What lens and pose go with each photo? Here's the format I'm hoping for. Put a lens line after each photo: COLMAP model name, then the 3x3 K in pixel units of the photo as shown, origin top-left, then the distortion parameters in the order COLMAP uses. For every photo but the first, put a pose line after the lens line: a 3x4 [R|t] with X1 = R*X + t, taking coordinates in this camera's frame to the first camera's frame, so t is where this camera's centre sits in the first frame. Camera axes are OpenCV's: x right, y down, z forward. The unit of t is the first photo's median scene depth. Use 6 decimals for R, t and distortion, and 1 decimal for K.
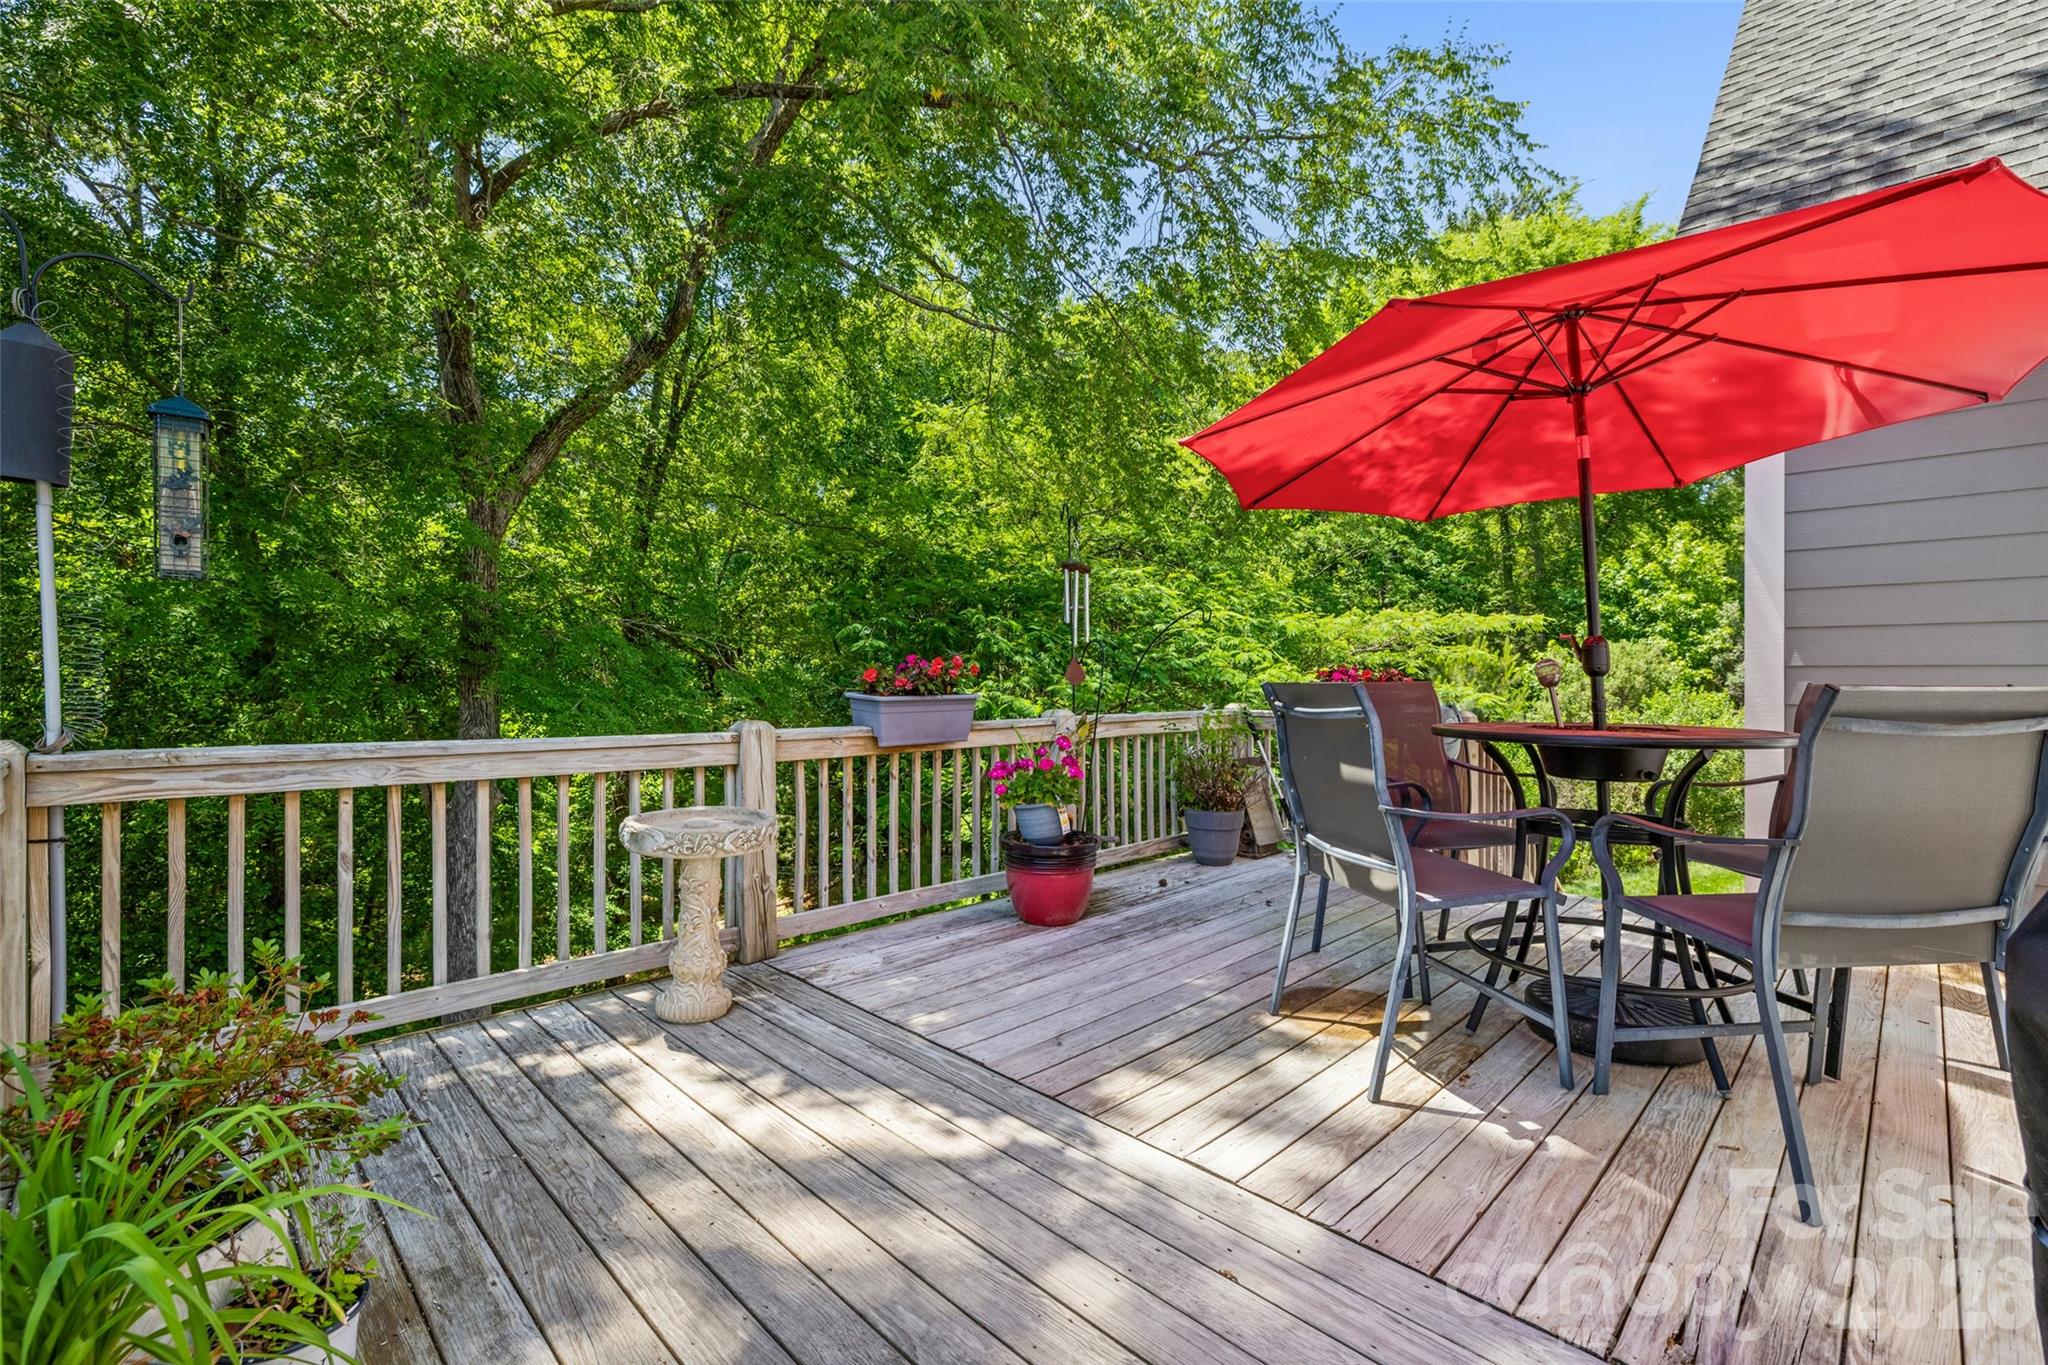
lens RADIAL K [[881.7, 0, 1021.7], [0, 881.7, 679.7], [0, 0, 1]] dist [-0.002155, 0.000023]
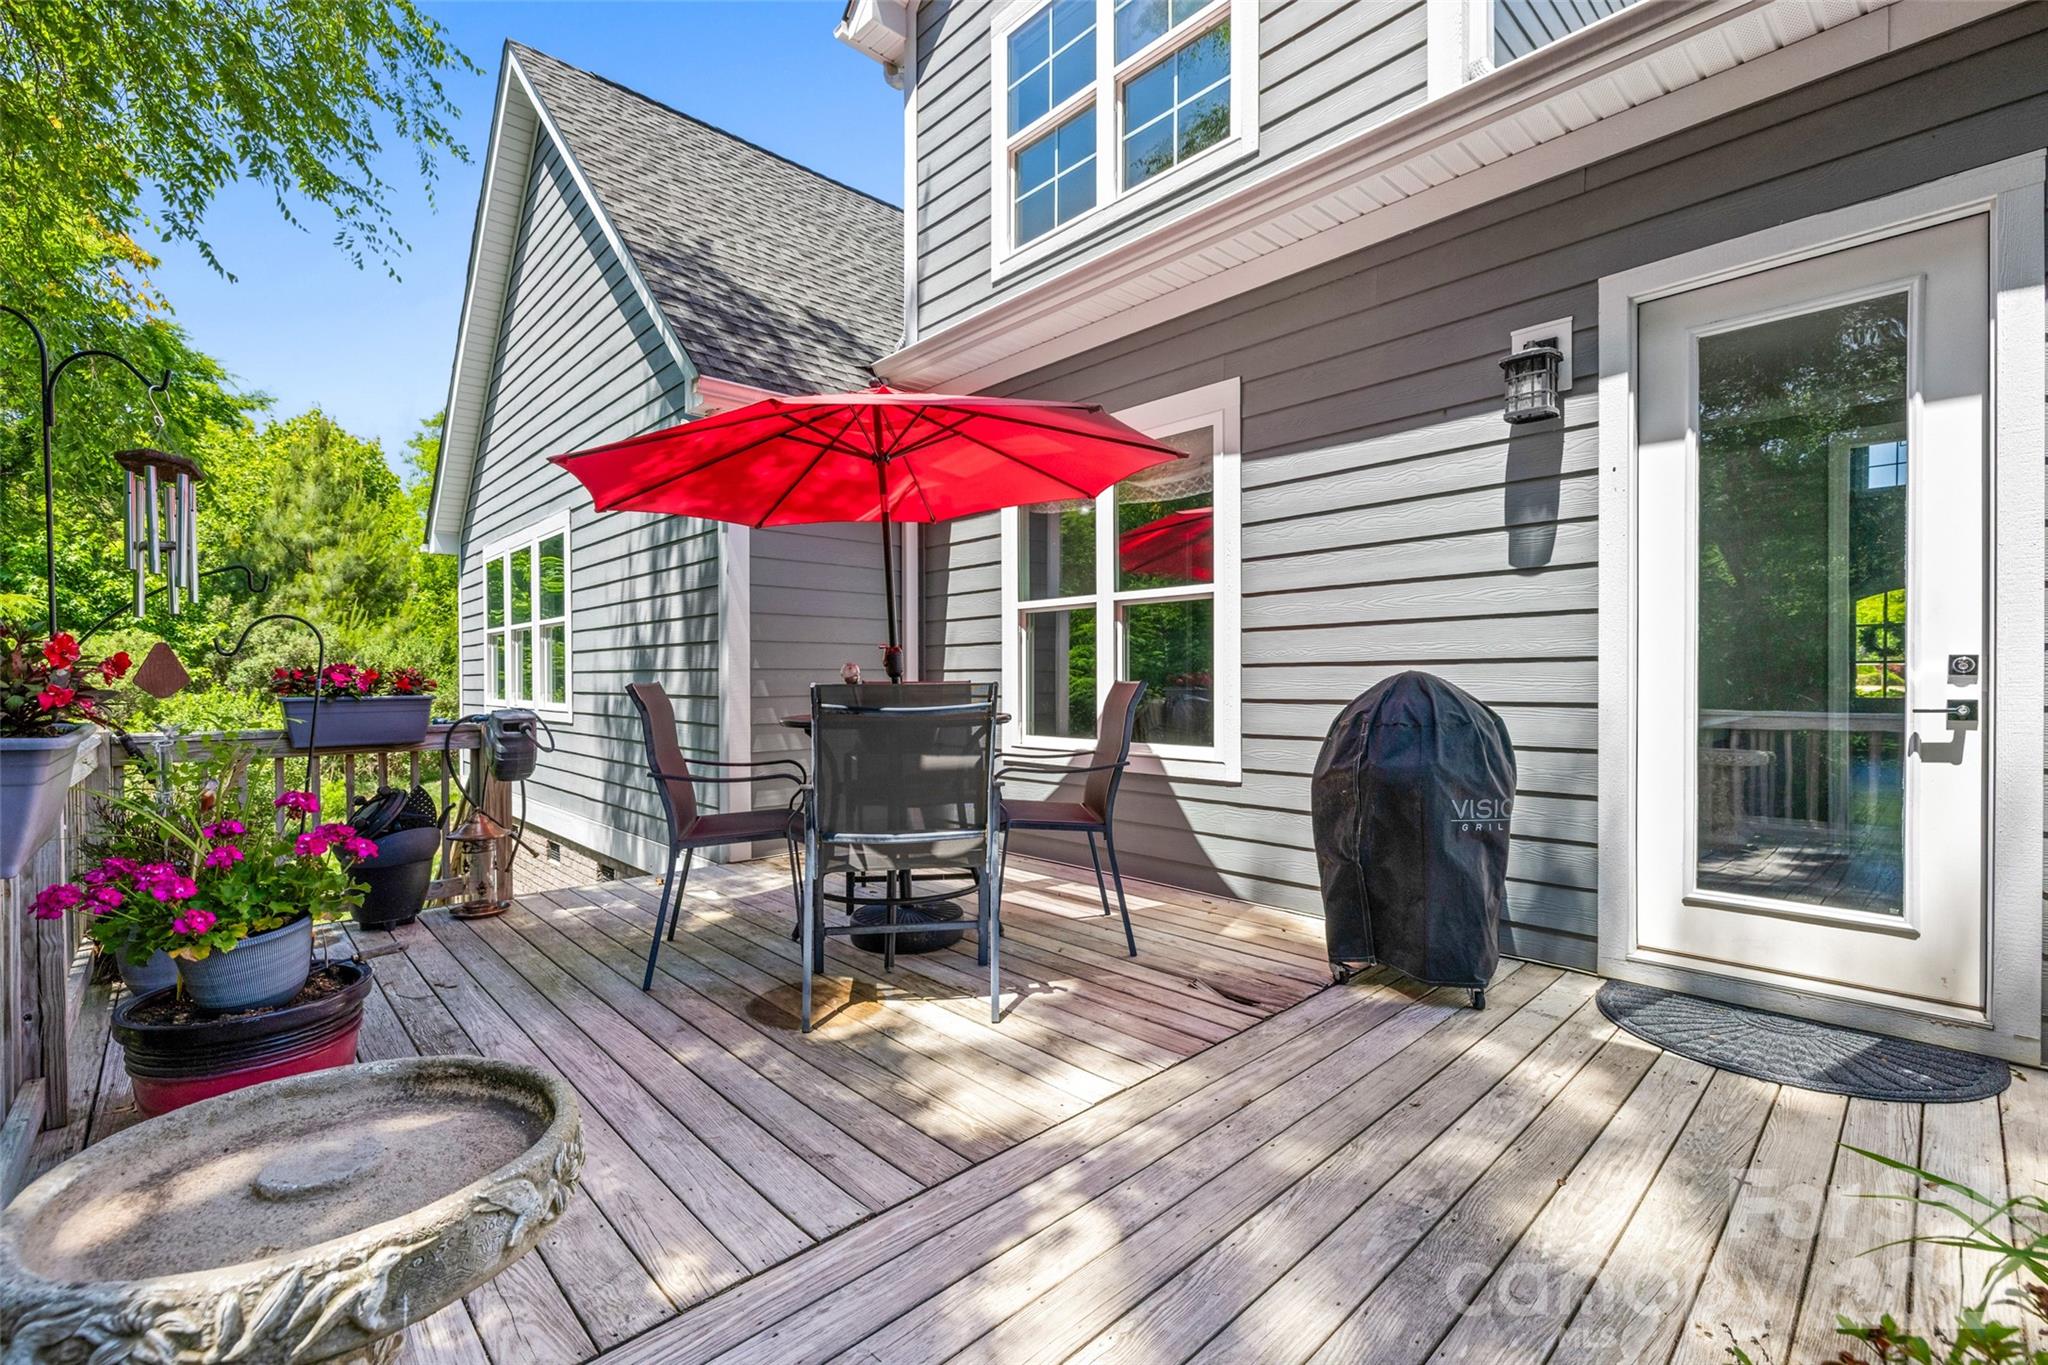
lens RADIAL K [[881.7, 0, 1021.6], [0, 881.7, 680.5], [0, 0, 1]] dist [-0.002155, 0.000023]
pose [[0.027692, -0.010426, 0.999562, -0.759636], [0.007772, 0.999918, 0.010215, -0.009652], [-0.999586, 0.007485, 0.027771, 0.855033]]
